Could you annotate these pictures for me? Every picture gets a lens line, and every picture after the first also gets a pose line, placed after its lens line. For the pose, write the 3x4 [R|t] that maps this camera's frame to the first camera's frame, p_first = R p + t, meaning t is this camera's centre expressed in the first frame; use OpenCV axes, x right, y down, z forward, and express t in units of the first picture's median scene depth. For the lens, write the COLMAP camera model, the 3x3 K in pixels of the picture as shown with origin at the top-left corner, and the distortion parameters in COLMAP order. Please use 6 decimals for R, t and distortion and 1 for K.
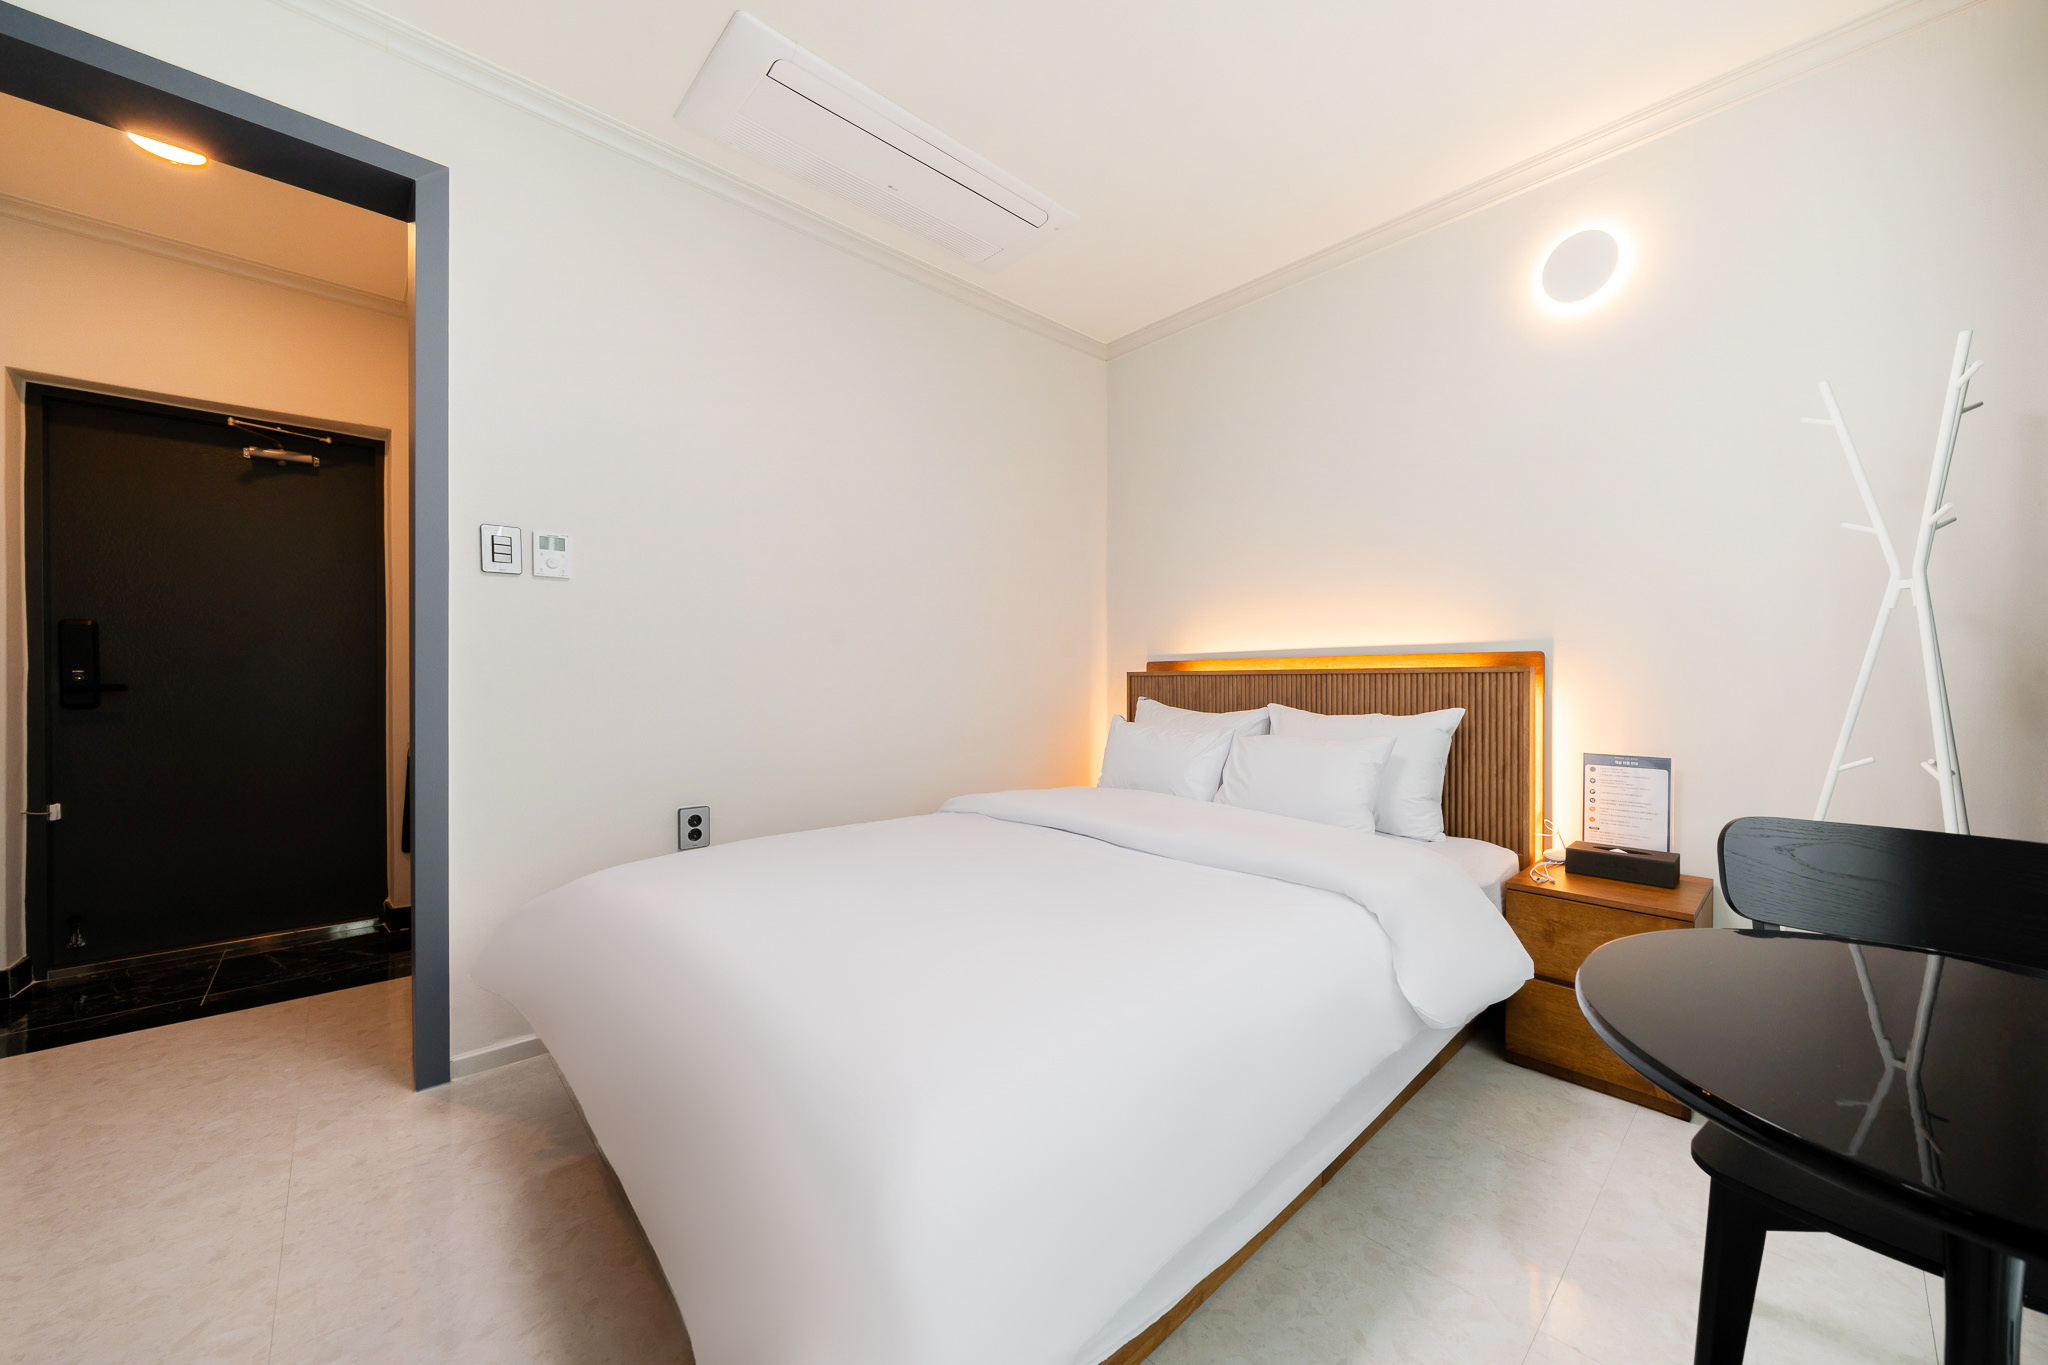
lens RADIAL K [[720.4, 0, 1039.8], [0, 720.4, 690.8], [0, 0, 1]] dist [-0.012878, -0.000020]
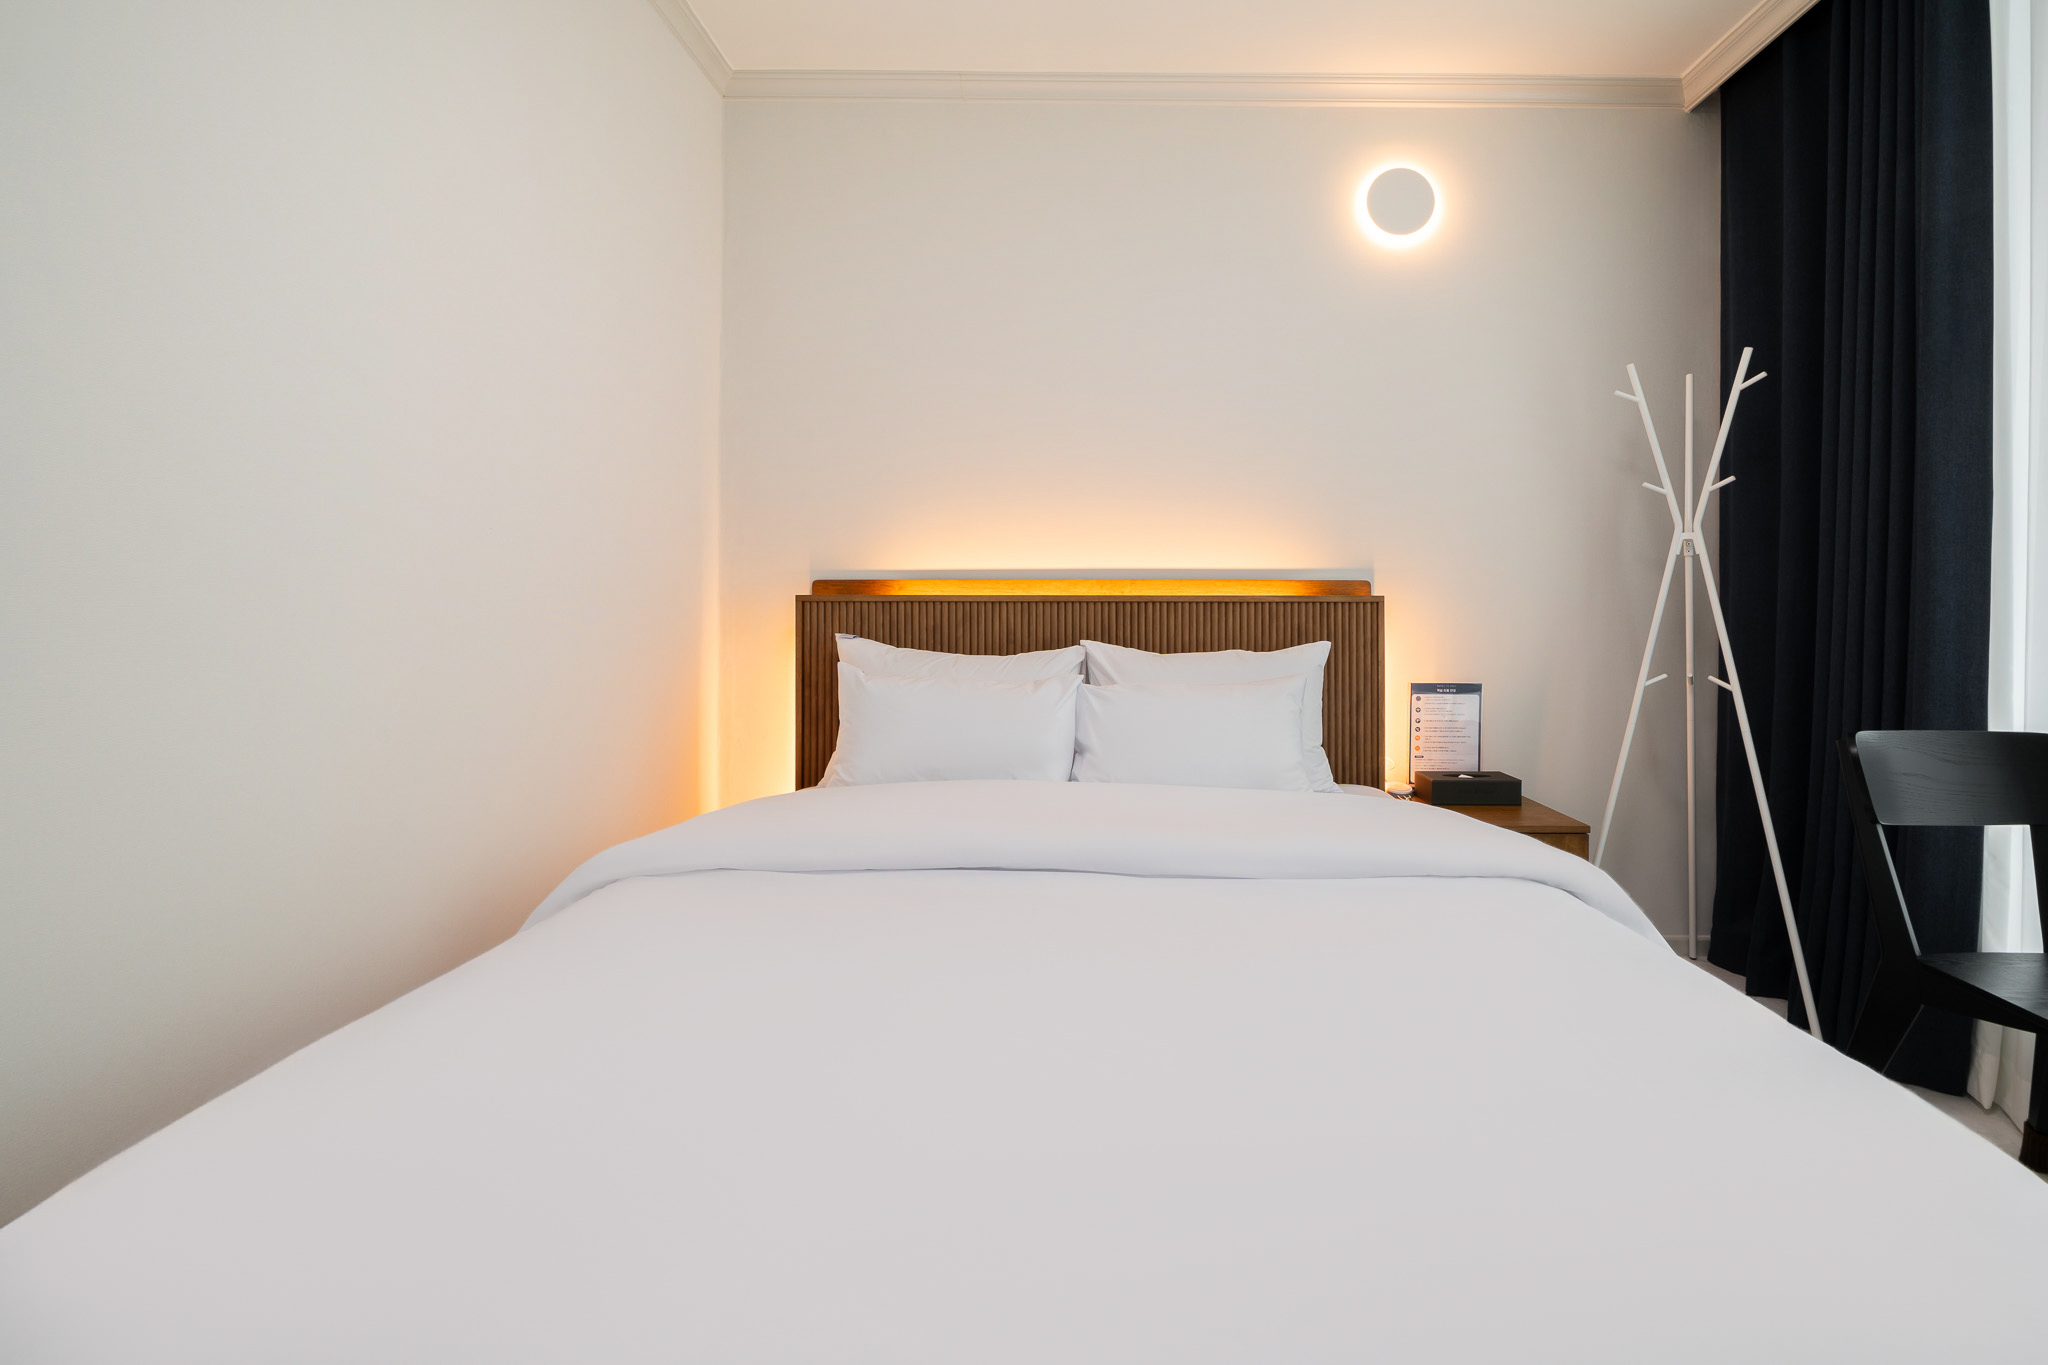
lens RADIAL K [[882.5, 0, 1026.1], [0, 882.5, 601.4], [0, 0, 1]] dist [-0.003386, 0.000056]
pose [[0.693500, 0.008789, 0.720403, -0.464501], [0.006424, 0.999810, -0.018382, -0.007836], [-0.720428, 0.017376, 0.693312, 0.480639]]
